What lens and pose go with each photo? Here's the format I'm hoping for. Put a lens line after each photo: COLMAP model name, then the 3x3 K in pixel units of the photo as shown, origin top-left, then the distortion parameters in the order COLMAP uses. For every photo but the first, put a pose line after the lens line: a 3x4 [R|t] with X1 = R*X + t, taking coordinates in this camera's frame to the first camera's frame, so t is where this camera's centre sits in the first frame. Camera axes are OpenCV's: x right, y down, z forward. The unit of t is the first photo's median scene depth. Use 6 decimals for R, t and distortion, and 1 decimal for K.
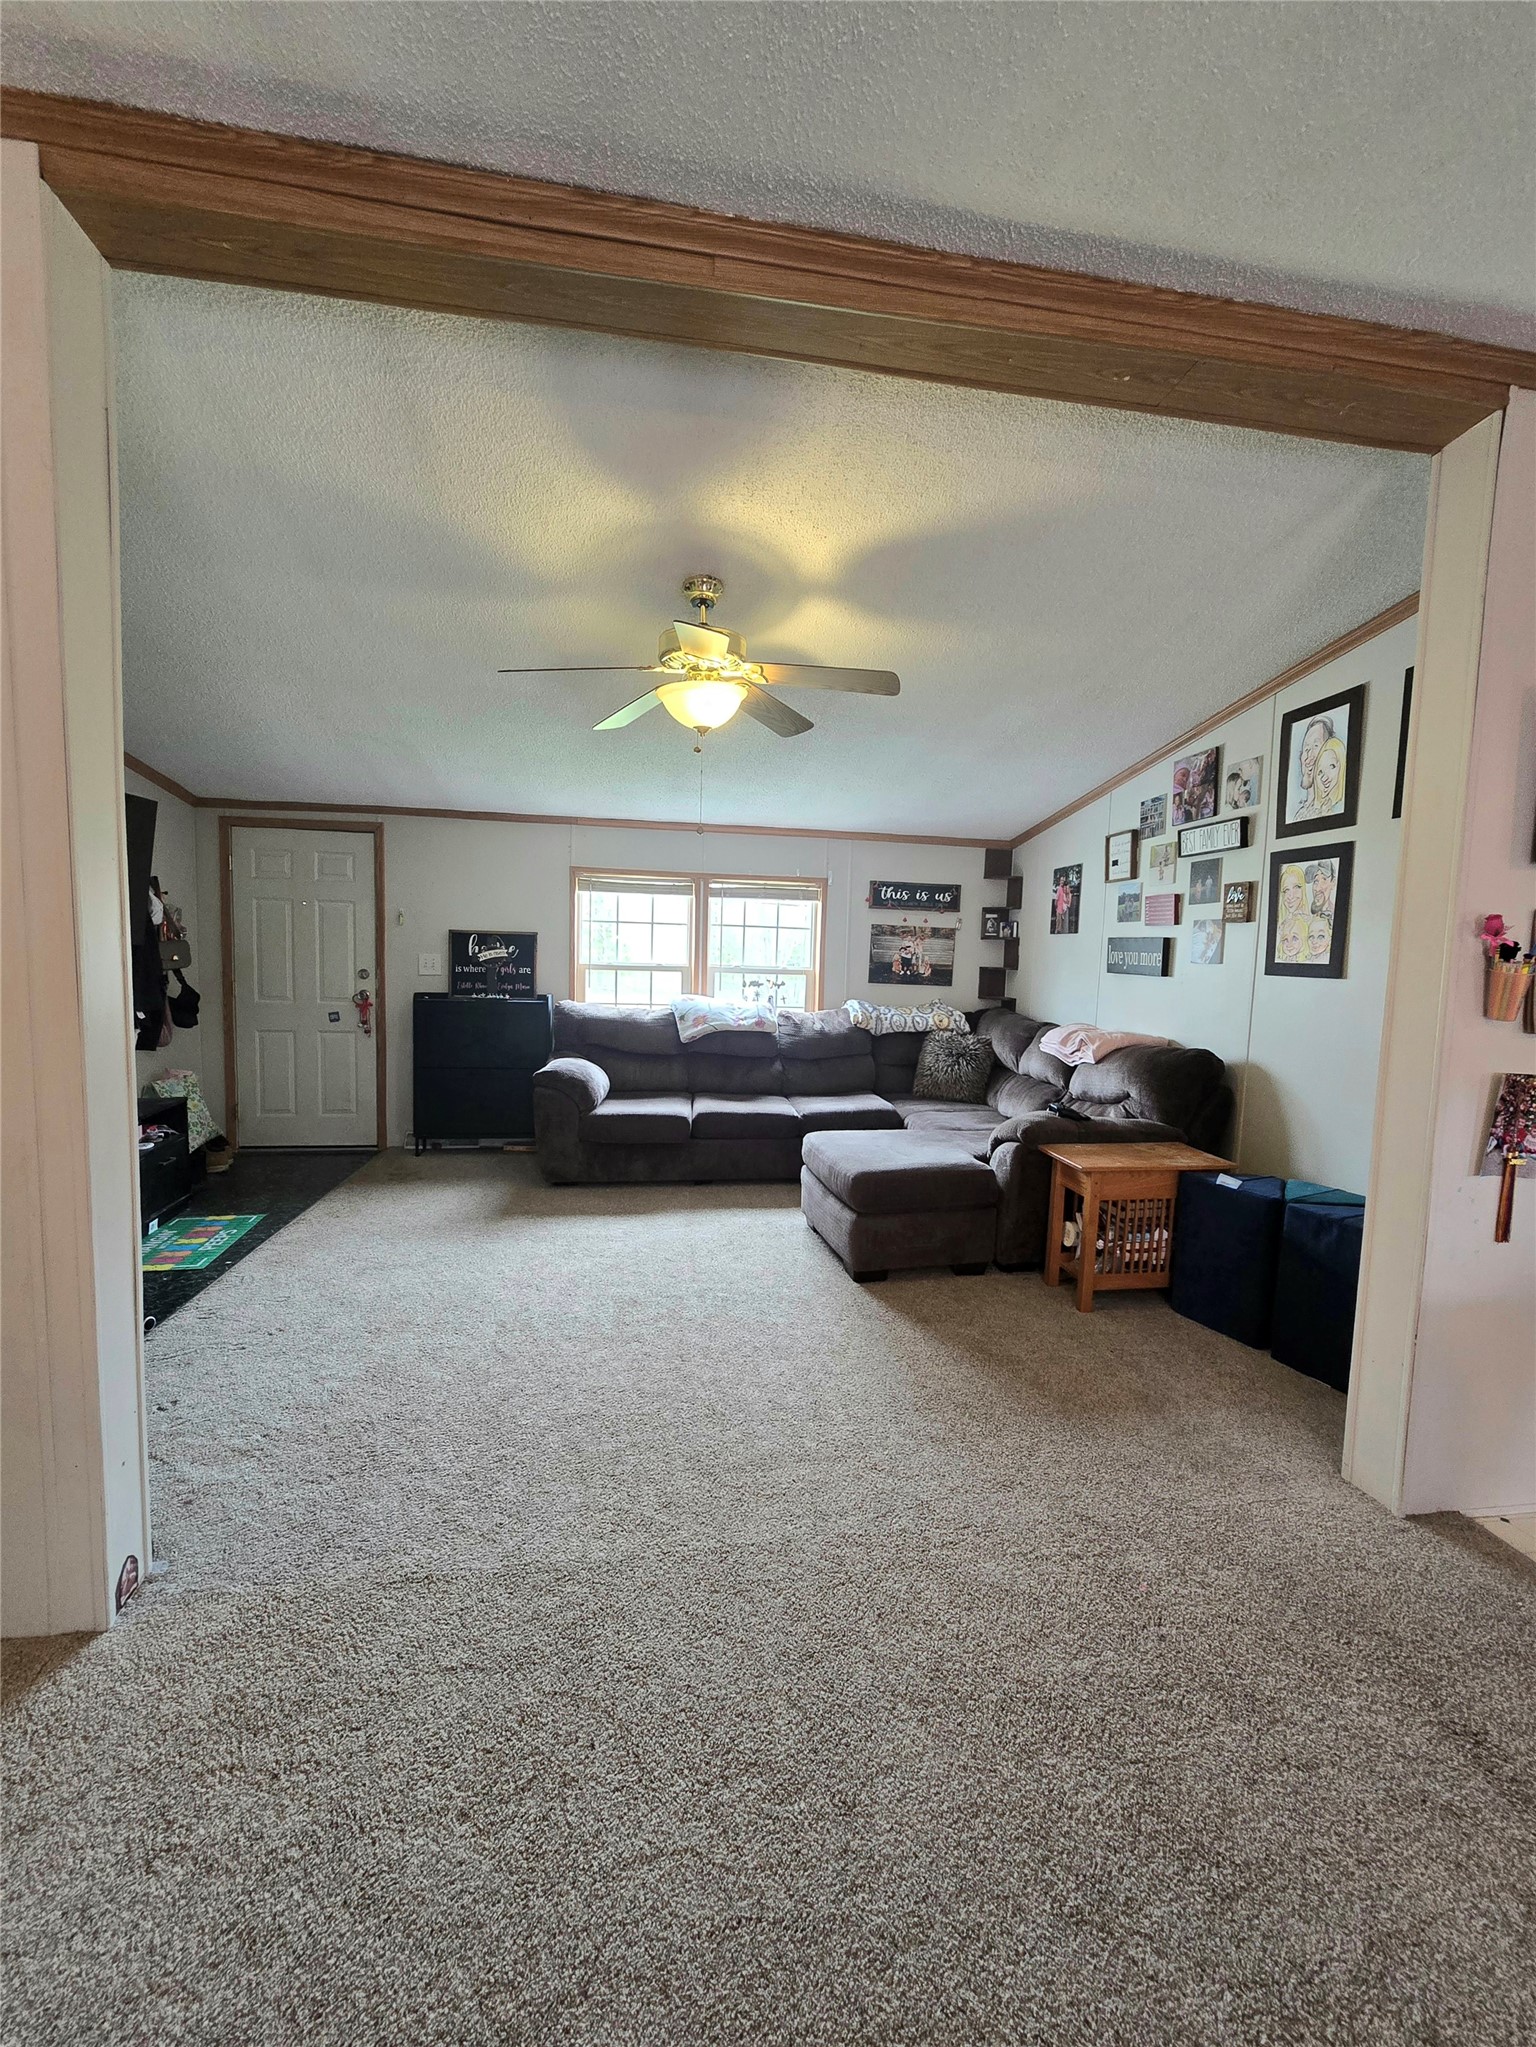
lens RADIAL K [[864.7, 0, 773.2], [0, 864.7, 1024.7], [0, 0, 1]] dist [-0.004346, 0.000782]
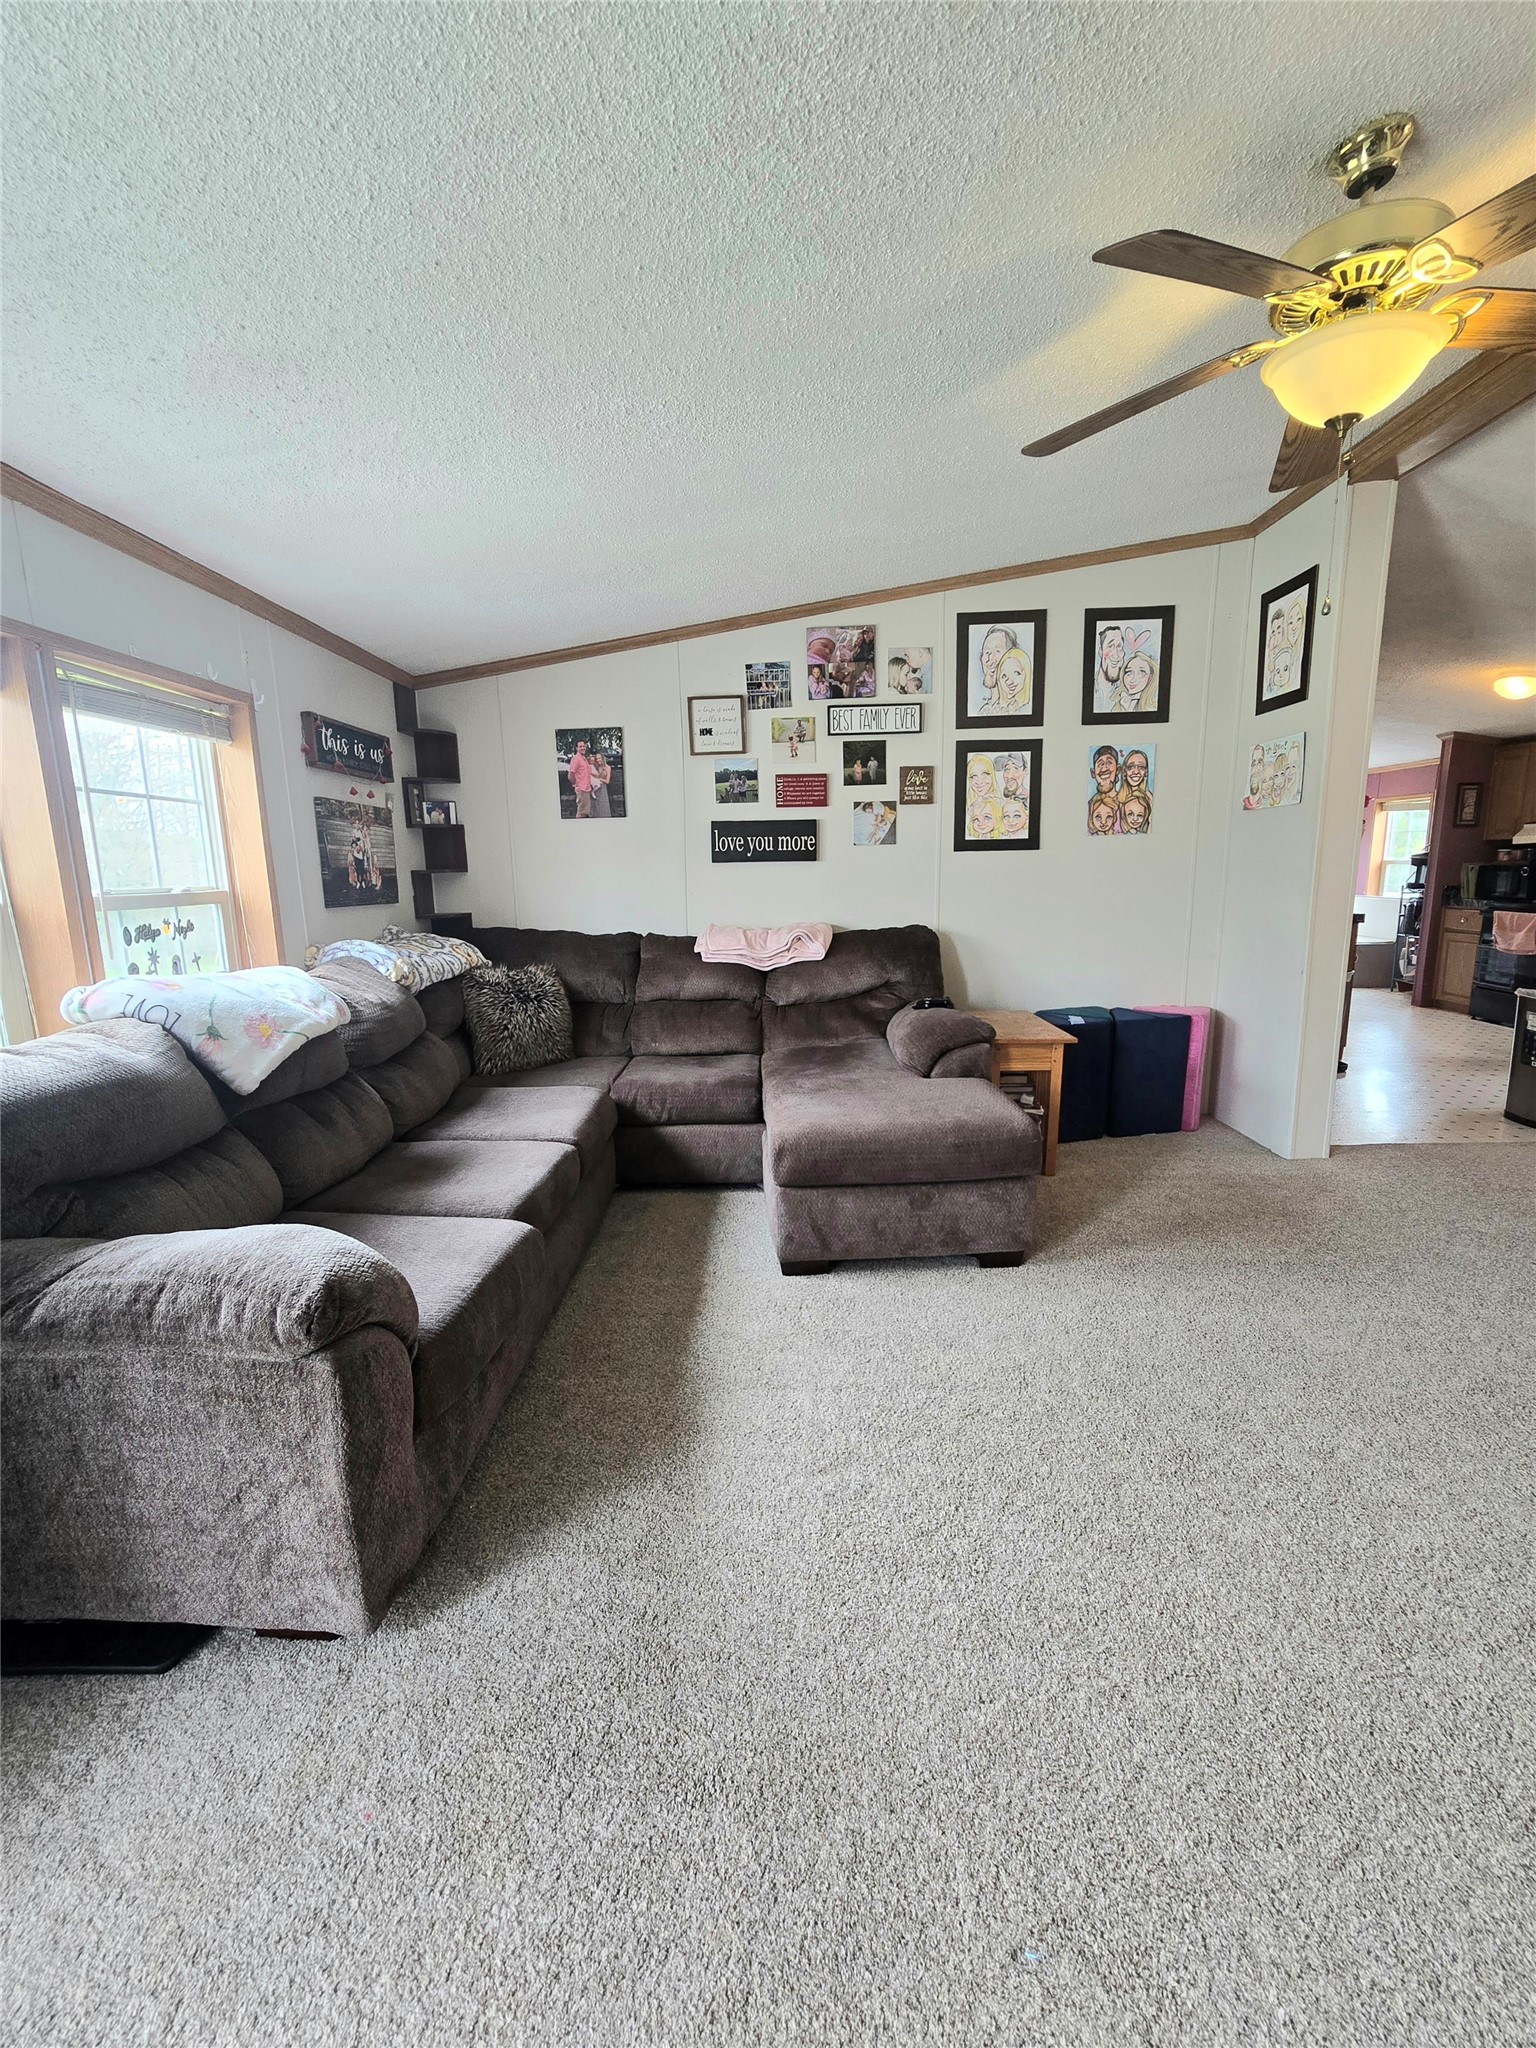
lens RADIAL K [[865.1, 0, 773.2], [0, 865.1, 1025.2], [0, 0, 1]] dist [-0.004346, 0.000782]
pose [[0.172280, -0.213764, 0.961574, -0.558737], [0.111712, 0.974112, 0.196537, -0.076552], [-0.978693, 0.073560, 0.191700, 0.927137]]
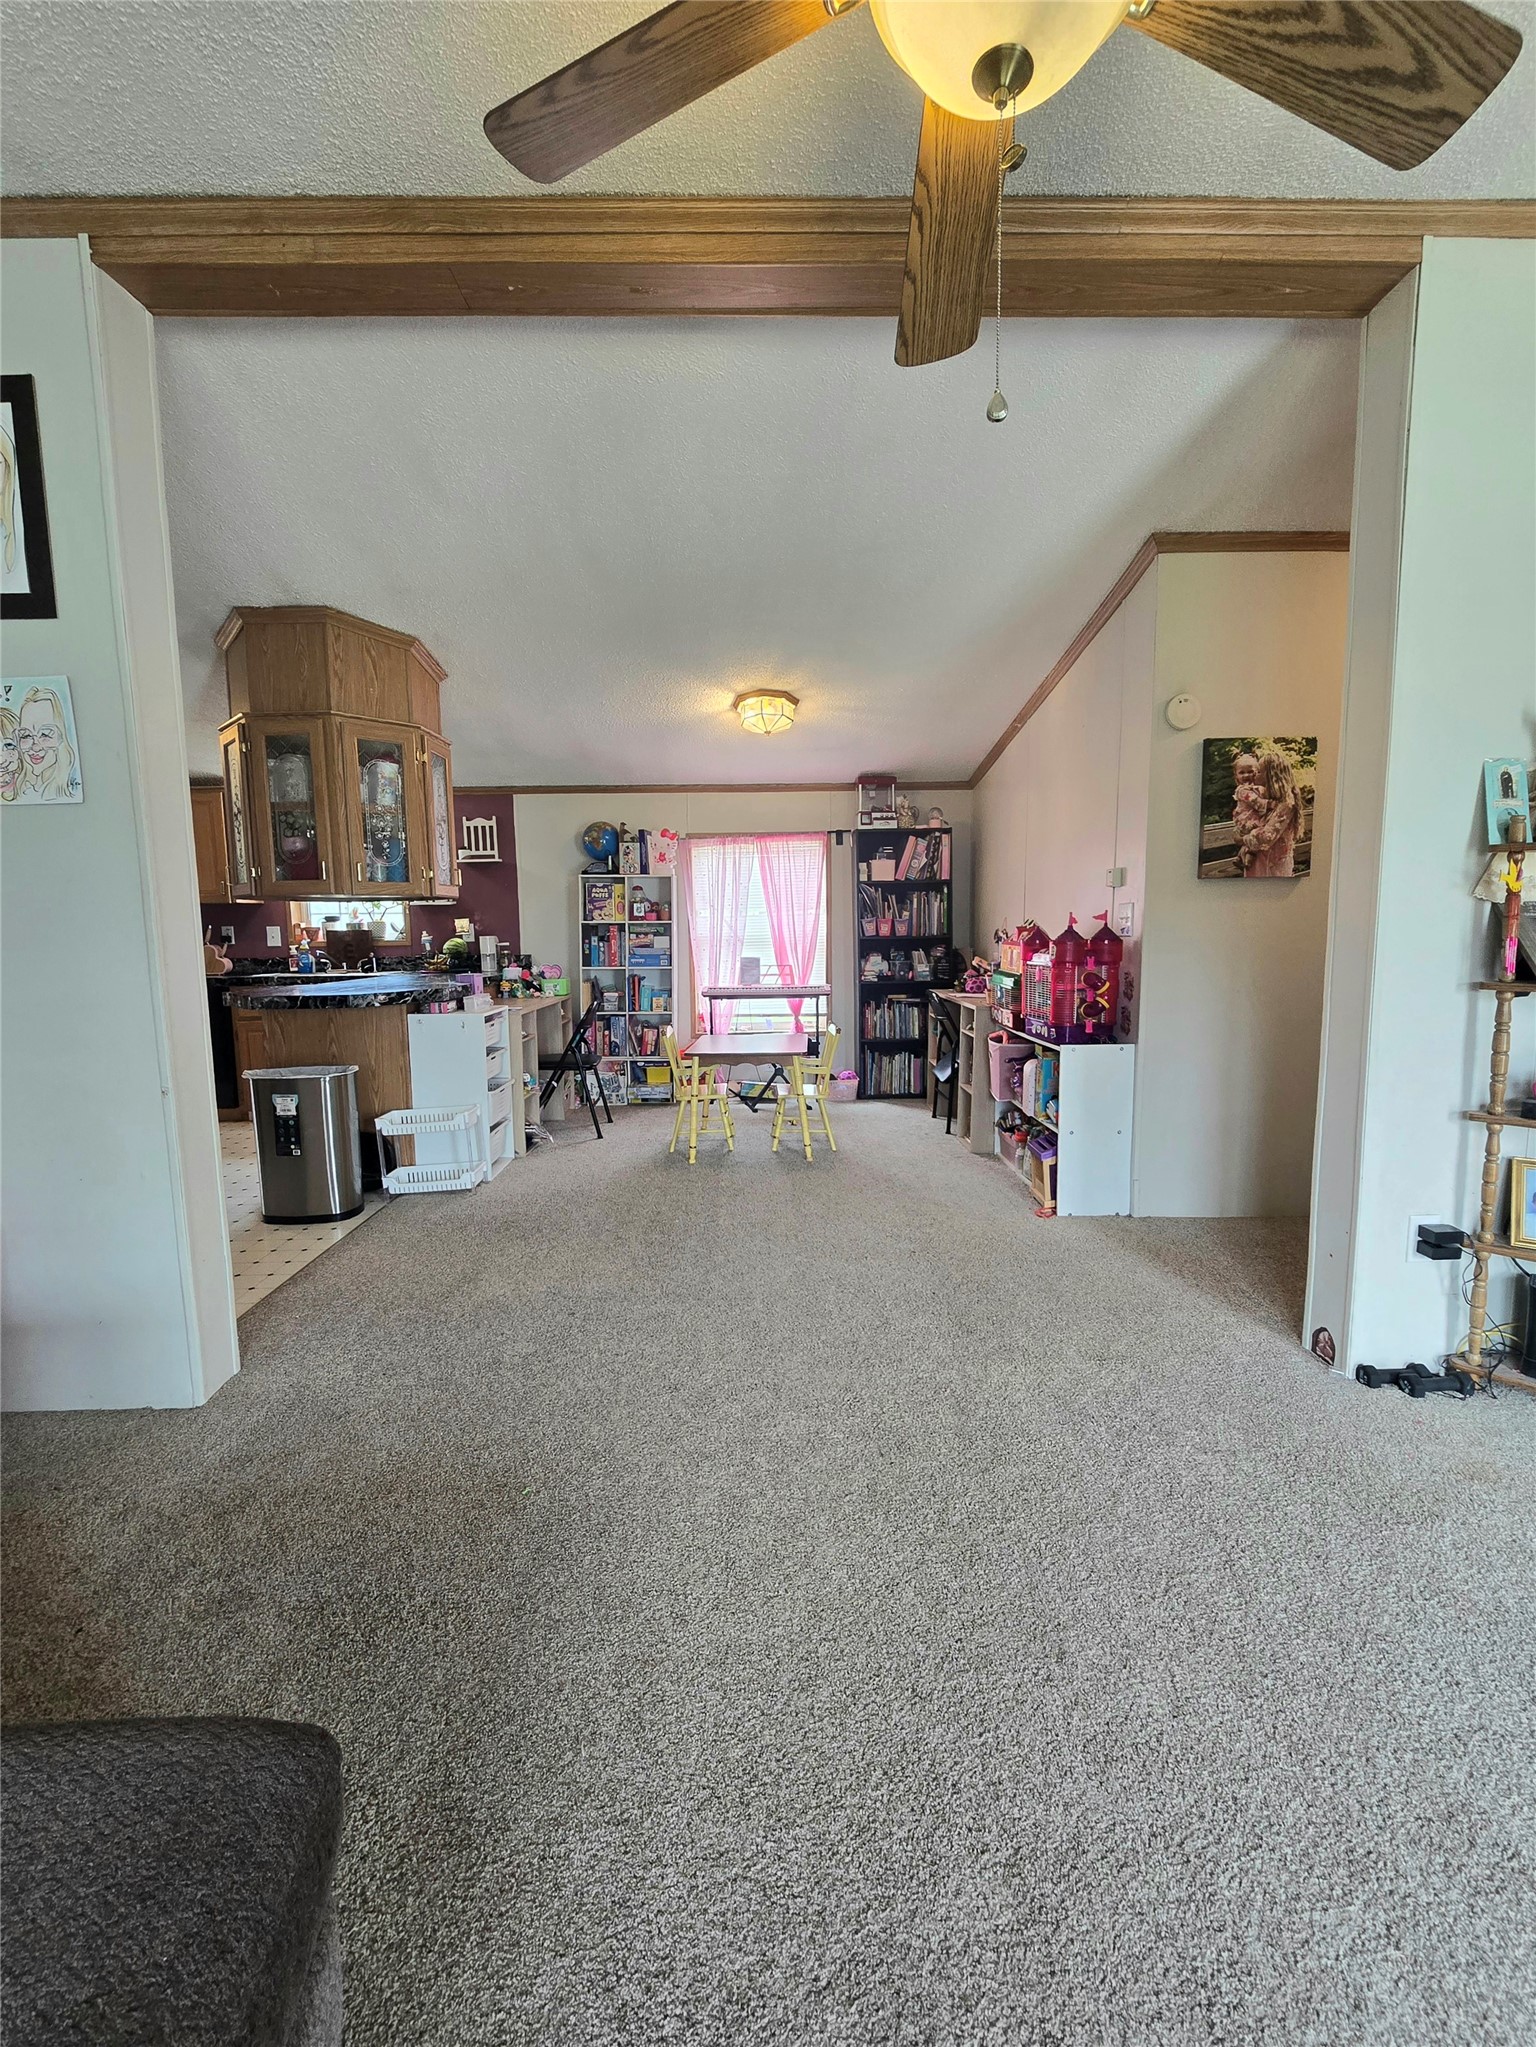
lens RADIAL K [[864.7, 0, 773.2], [0, 864.7, 1024.7], [0, 0, 1]] dist [-0.004346, 0.000782]
pose [[-0.989710, -0.035746, 0.138552, -0.037777], [-0.006251, 0.978170, 0.207713, -0.044359], [-0.142952, 0.204710, -0.968328, 1.001926]]
